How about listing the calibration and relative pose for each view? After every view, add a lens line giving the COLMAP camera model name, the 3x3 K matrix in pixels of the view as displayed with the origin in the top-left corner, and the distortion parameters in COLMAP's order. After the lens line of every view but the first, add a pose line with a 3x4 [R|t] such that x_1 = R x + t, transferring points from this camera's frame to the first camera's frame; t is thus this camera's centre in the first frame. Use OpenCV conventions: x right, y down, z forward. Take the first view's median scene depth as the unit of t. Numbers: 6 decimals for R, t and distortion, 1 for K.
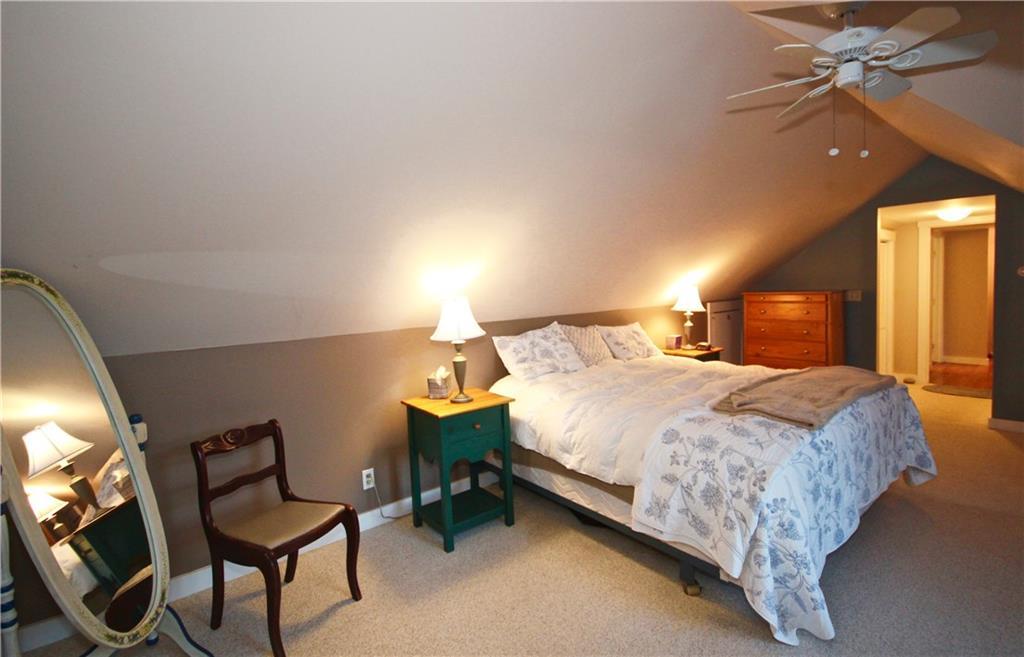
lens RADIAL K [[521.7, 0, 513.7], [0, 521.7, 321.4], [0, 0, 1]] dist [0.000616, 0.001405]
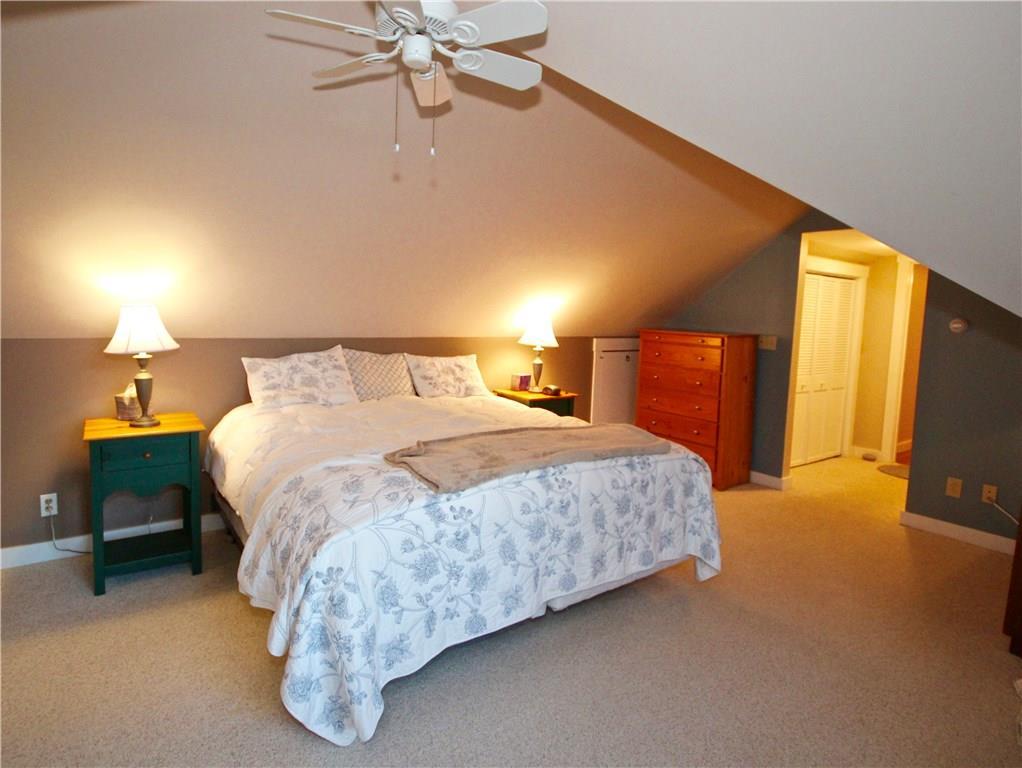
lens RADIAL K [[619.3, 0, 510.6], [0, 619.3, 377.1], [0, 0, 1]] dist [0.004451, 0.001131]
pose [[0.992556, 0.077781, -0.093714, 0.598000], [-0.073904, 0.996287, 0.044161, -0.016696], [0.096801, -0.036906, 0.994619, 0.046602]]
